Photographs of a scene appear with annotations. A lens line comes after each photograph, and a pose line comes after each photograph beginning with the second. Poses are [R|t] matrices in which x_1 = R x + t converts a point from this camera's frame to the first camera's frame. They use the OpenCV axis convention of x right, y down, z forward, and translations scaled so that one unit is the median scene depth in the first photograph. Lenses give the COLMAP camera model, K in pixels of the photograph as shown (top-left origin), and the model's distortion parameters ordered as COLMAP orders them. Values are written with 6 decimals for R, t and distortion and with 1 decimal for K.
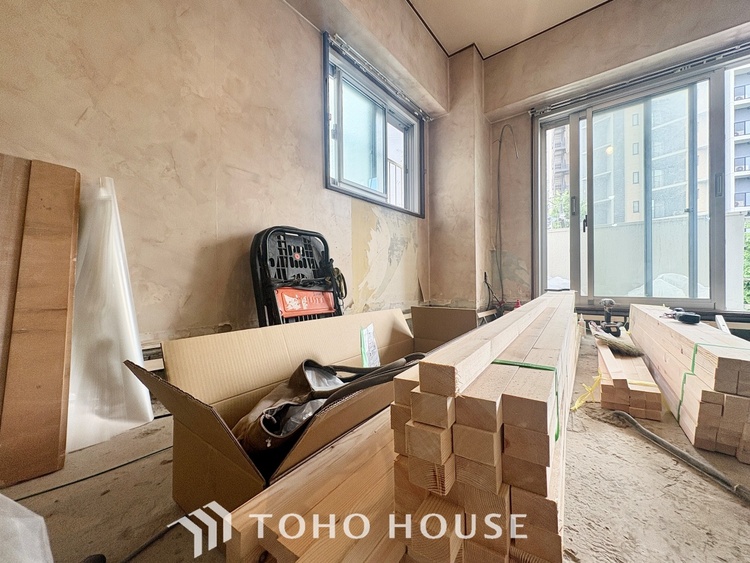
lens RADIAL K [[298.7, 0, 371.9], [0, 298.7, 282.2], [0, 0, 1]] dist [0.000907, -0.000203]
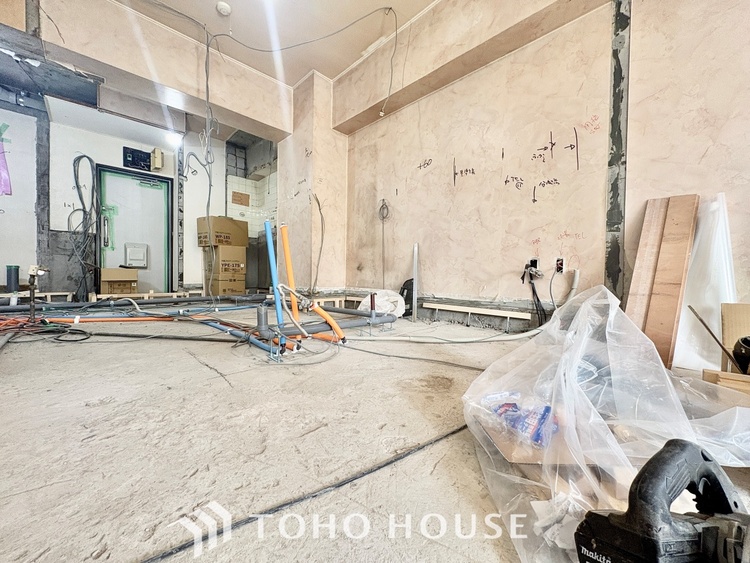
lens RADIAL K [[298.7, 0, 373.8], [0, 298.7, 282.0], [0, 0, 1]] dist [0.000907, -0.000203]
pose [[-0.139364, 0.021297, -0.990012, 0.597011], [-0.021826, 0.999460, 0.024573, 0.052712], [0.990001, 0.025032, -0.138824, -0.319330]]
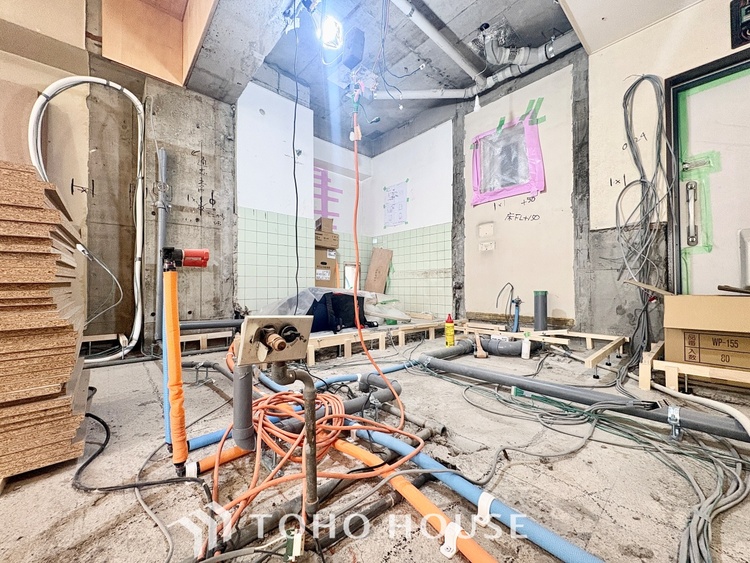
lens RADIAL K [[298.7, 0, 374.0], [0, 298.7, 282.2], [0, 0, 1]] dist [0.000907, -0.000203]
pose [[-0.984567, 0.012506, 0.174559, -0.971129], [0.011223, 0.999902, -0.008333, -0.009596], [-0.174646, -0.006246, -0.984611, -1.963060]]
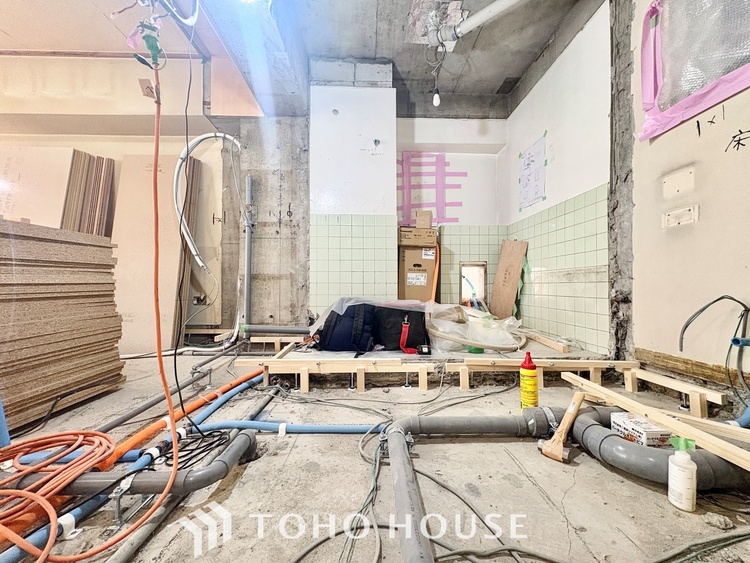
lens RADIAL K [[298.7, 0, 374.9], [0, 298.7, 282.3], [0, 0, 1]] dist [0.000907, -0.000203]
pose [[-0.634320, 0.016019, 0.772905, -1.583095], [0.008290, 0.999869, -0.013919, -0.052087], [-0.773026, -0.002422, -0.634369, -2.846252]]
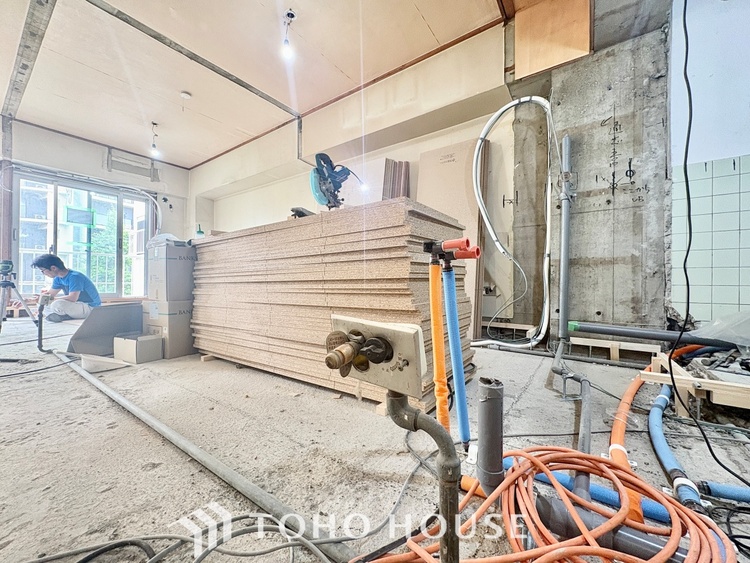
lens RADIAL K [[298.7, 0, 374.5], [0, 298.7, 282.0], [0, 0, 1]] dist [0.000907, -0.000203]
pose [[-0.037206, 0.008048, 0.999275, -1.057244], [0.000096, 0.999968, -0.008050, -0.002120], [-0.999308, -0.000204, -0.037206, -2.352018]]
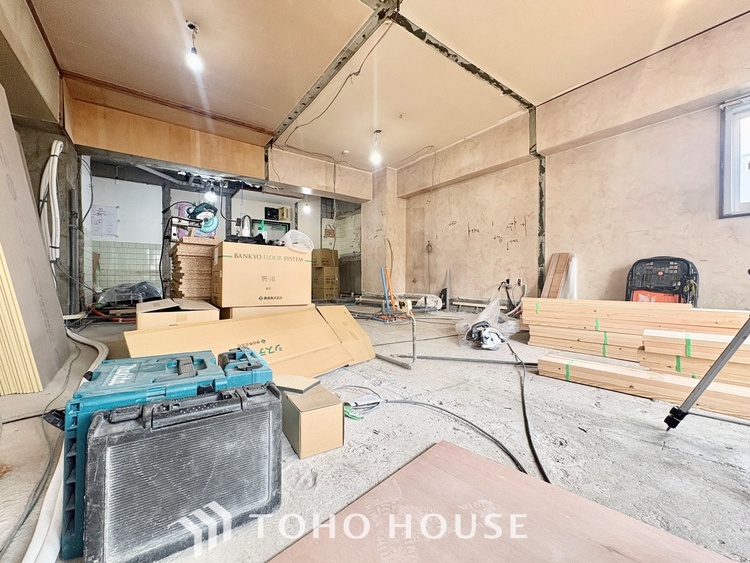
lens RADIAL K [[298.7, 0, 373.9], [0, 298.7, 282.4], [0, 0, 1]] dist [0.000907, -0.000203]
pose [[-0.271504, 0.016178, -0.962301, 2.395984], [-0.006973, 0.999799, 0.018776, -0.065951], [0.962412, 0.011808, -0.271337, -0.195909]]
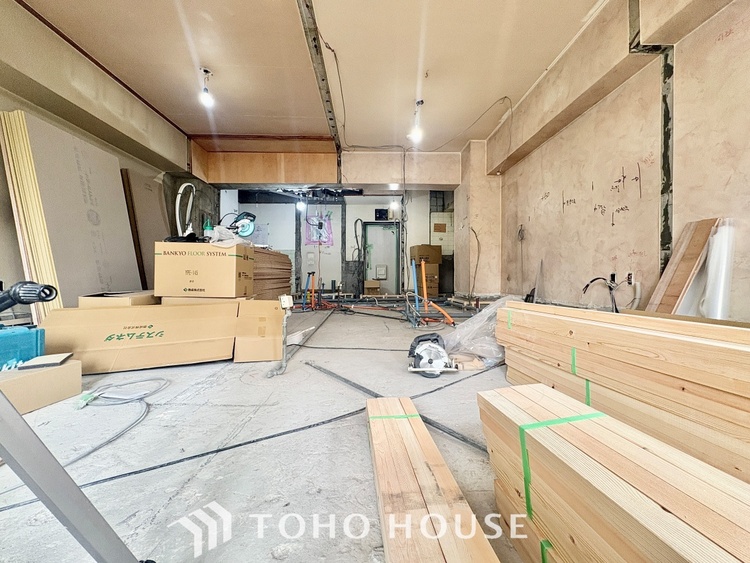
lens RADIAL K [[298.7, 0, 374.0], [0, 298.7, 282.3], [0, 0, 1]] dist [0.000907, -0.000203]
pose [[-0.773440, 0.012041, -0.633755, 1.324839], [-0.001049, 0.999794, 0.020277, -0.031364], [0.633869, 0.016348, -0.773268, 0.869947]]
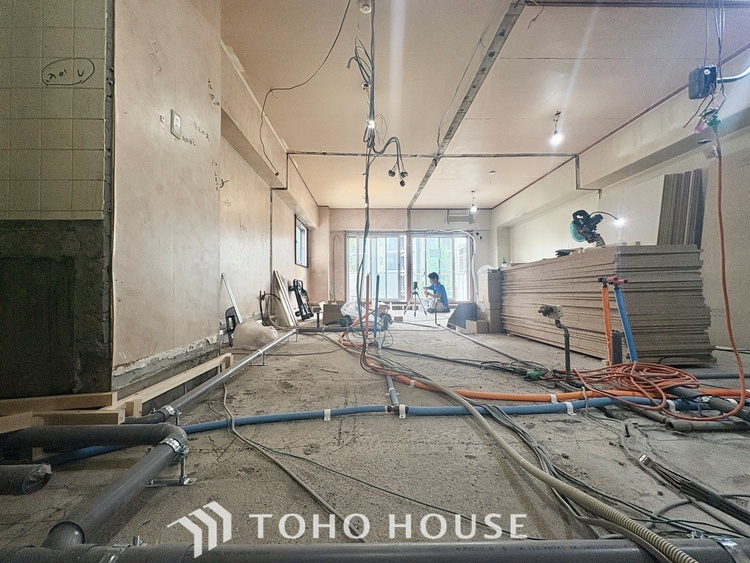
lens RADIAL K [[298.7, 0, 374.1], [0, 298.7, 283.0], [0, 0, 1]] dist [0.000907, -0.000203]
pose [[0.773026, 0.010375, 0.634289, -2.283256], [0.011372, 0.999479, -0.030208, -0.033004], [-0.634272, 0.030564, 0.772506, -2.922070]]
